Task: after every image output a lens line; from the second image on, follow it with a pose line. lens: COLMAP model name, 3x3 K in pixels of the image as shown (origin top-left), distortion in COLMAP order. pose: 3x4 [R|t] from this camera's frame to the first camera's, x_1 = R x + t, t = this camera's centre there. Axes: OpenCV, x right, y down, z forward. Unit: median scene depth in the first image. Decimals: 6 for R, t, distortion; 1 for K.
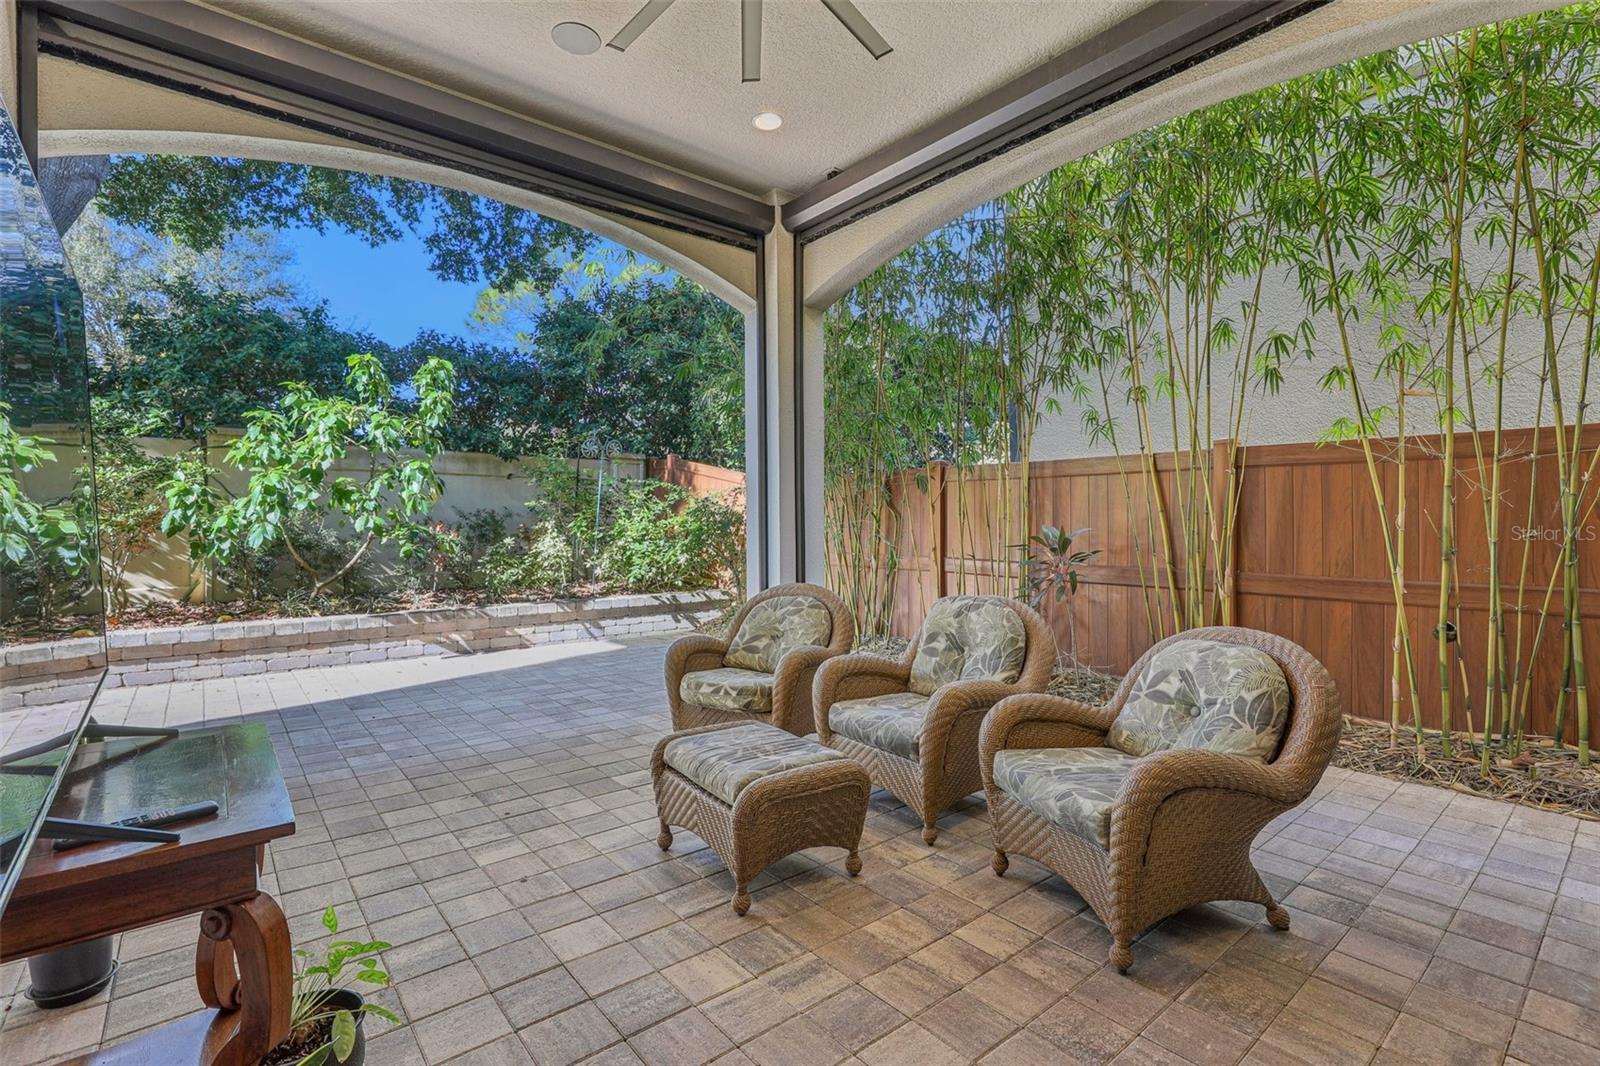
lens RADIAL K [[733.5, 0, 805.7], [0, 733.5, 536.0], [0, 0, 1]] dist [-0.020596, 0.007148]
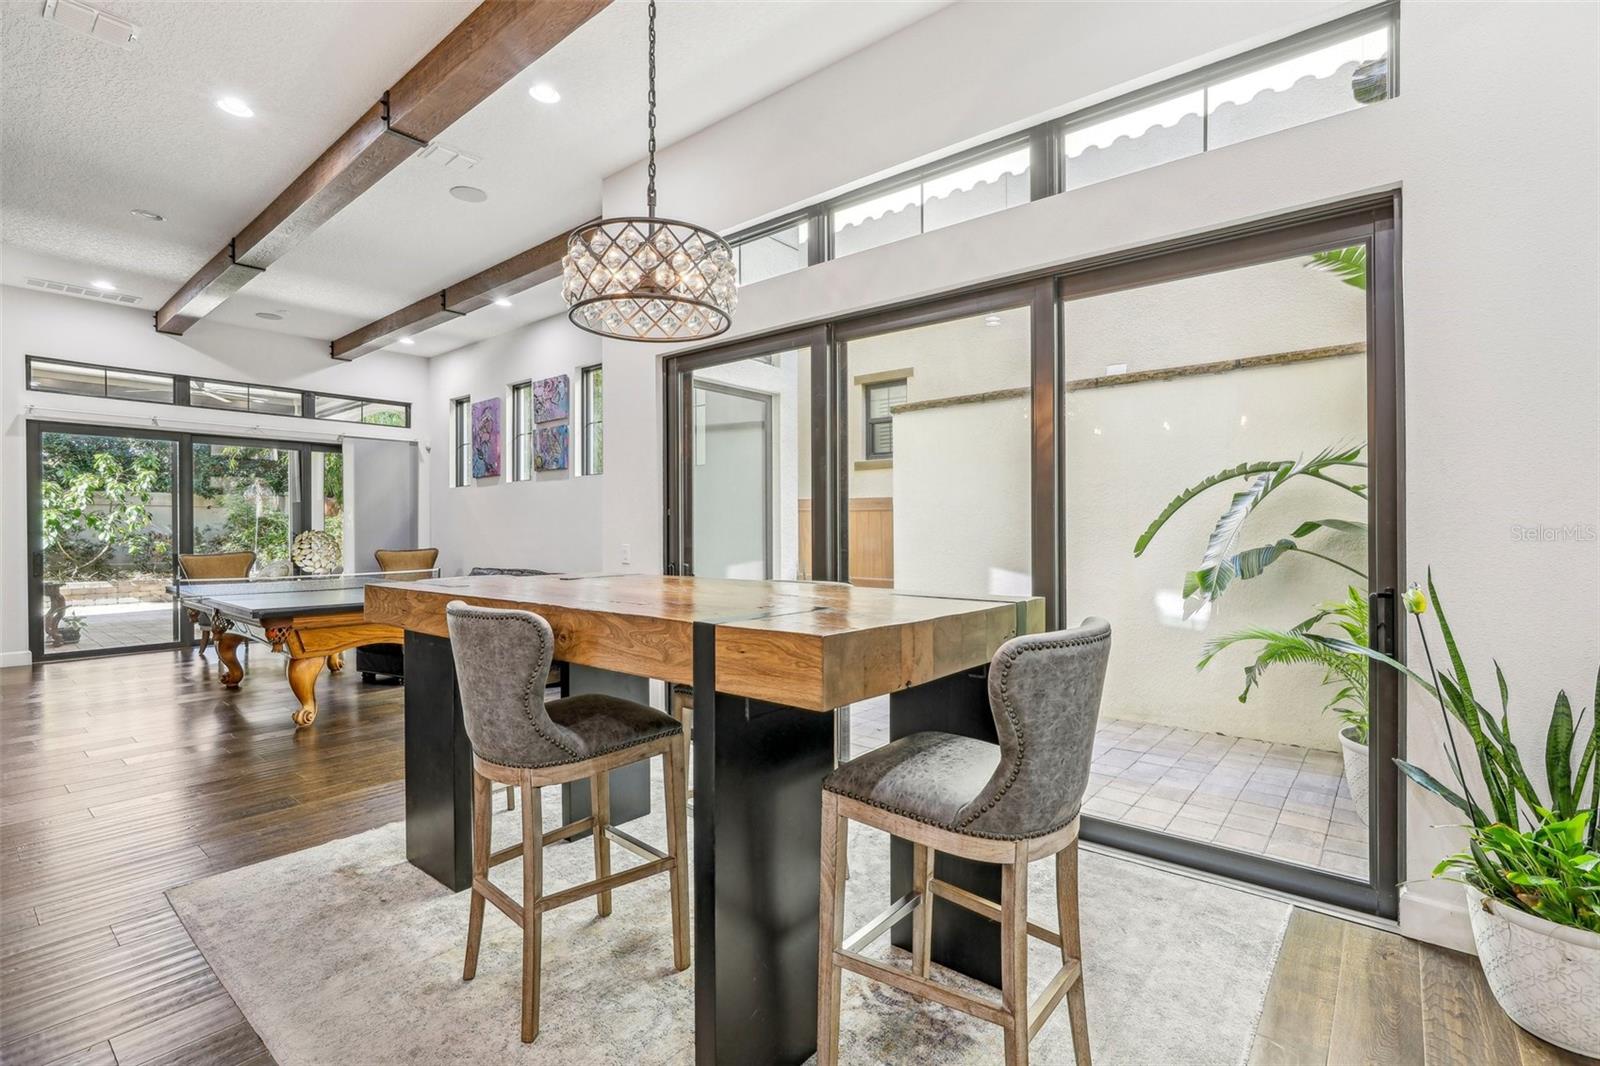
lens RADIAL K [[733.5, 0, 802.6], [0, 733.5, 535.1], [0, 0, 1]] dist [-0.020596, 0.007148]
pose [[0.982607, -0.001710, 0.185691, 0.923713], [0.002963, 0.999975, -0.006473, -0.000886], [-0.185675, 0.006911, 0.982587, -1.331996]]
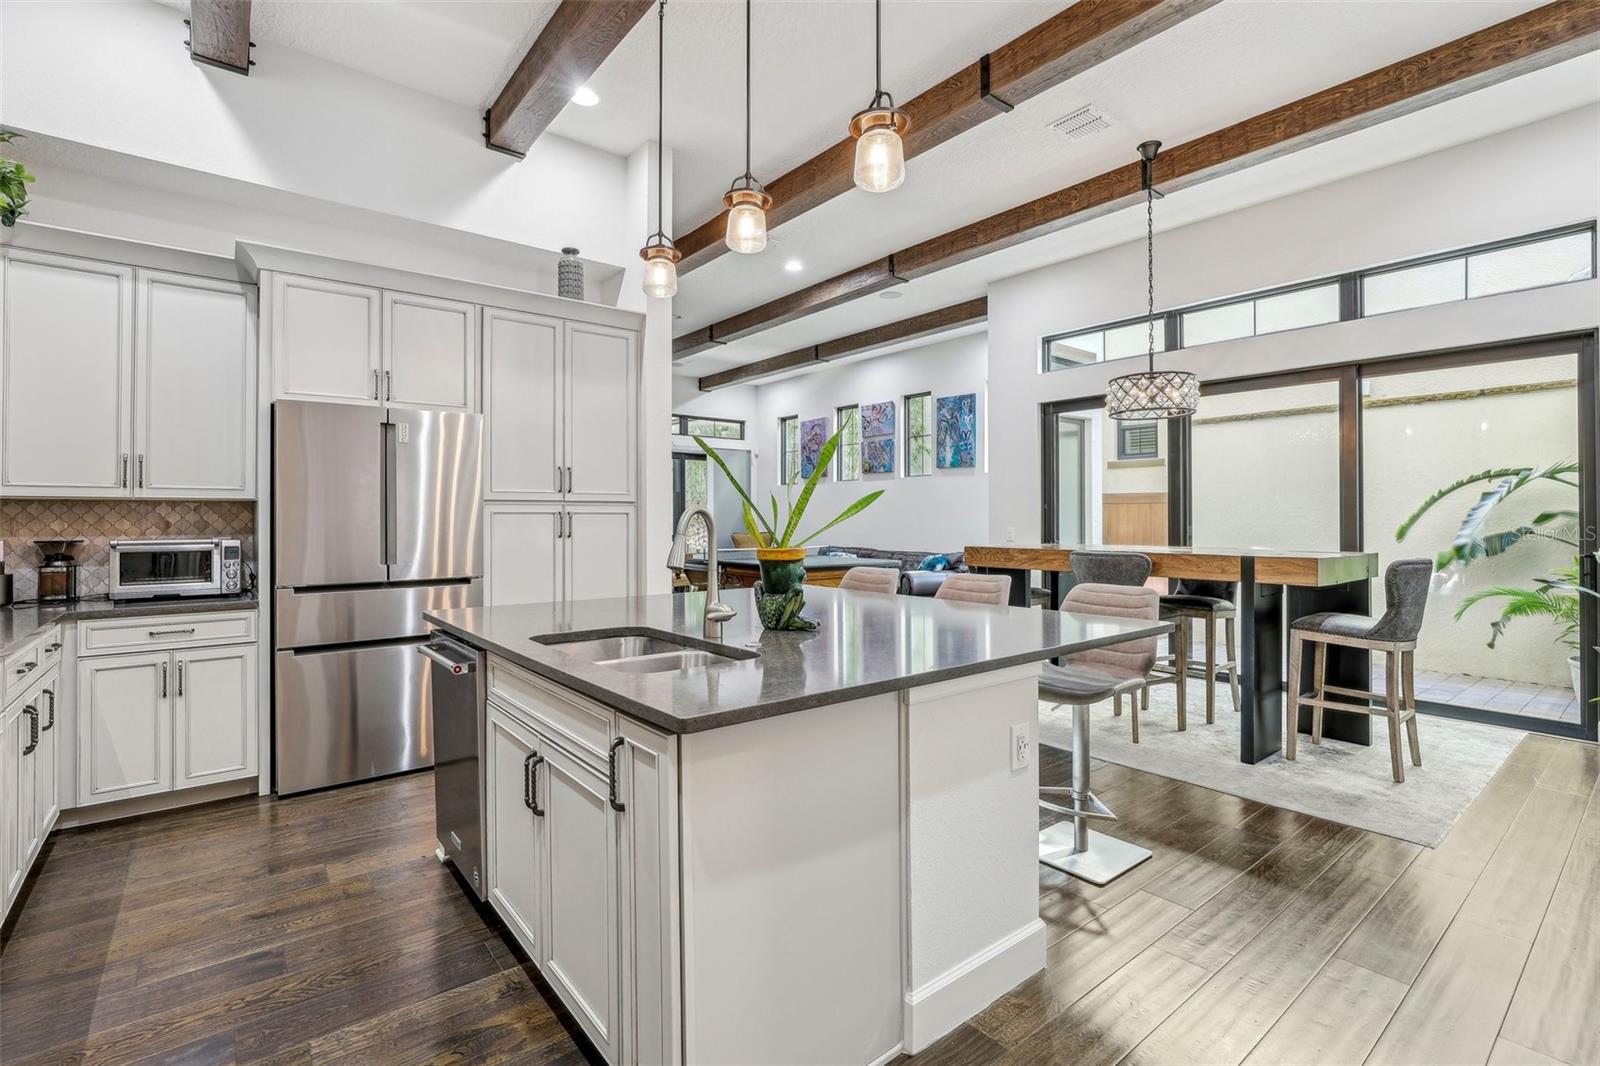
lens RADIAL K [[733.5, 0, 793.2], [0, 733.5, 517.4], [0, 0, 1]] dist [-0.020596, 0.007148]
pose [[0.999707, 0.002481, -0.024087, 0.593932], [-0.002823, 0.999895, -0.014181, 0.004109], [0.024049, 0.014245, 0.999609, -1.680047]]
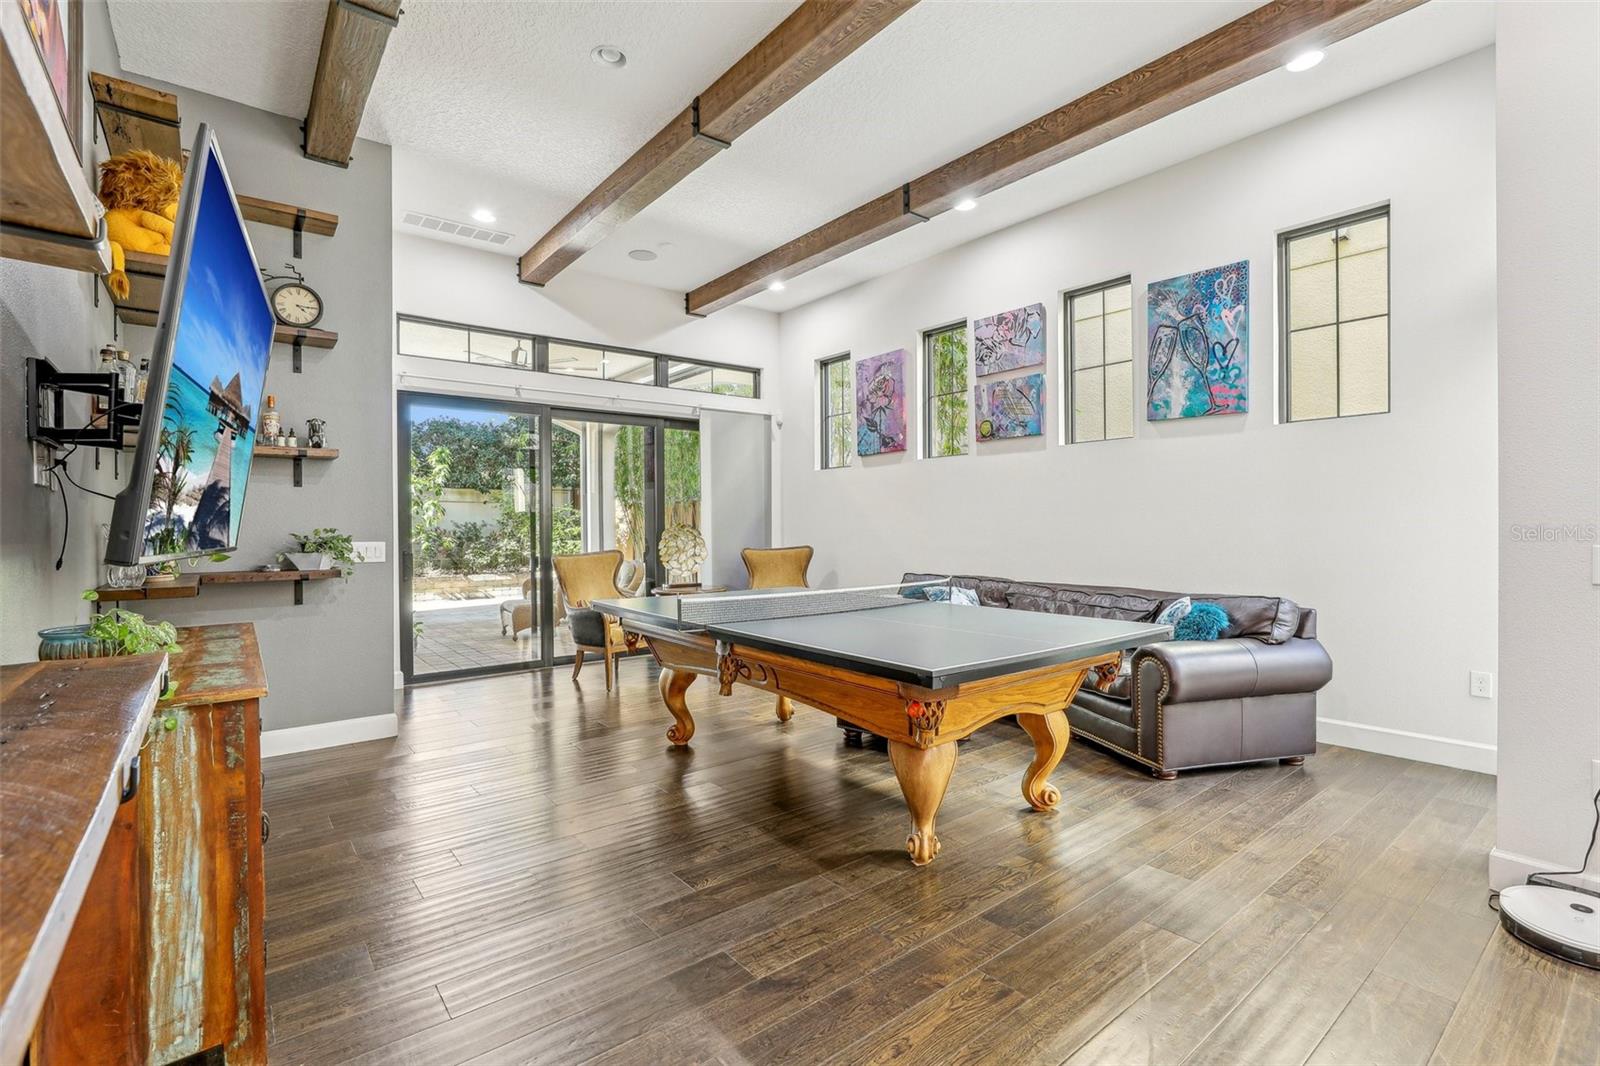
lens RADIAL K [[733.5, 0, 801.5], [0, 733.5, 526.3], [0, 0, 1]] dist [-0.020596, 0.007148]
pose [[0.999741, -0.003680, -0.022441, 0.511264], [0.003394, 0.999912, -0.012800, -0.002431], [0.022486, 0.012720, 0.999666, -0.947588]]
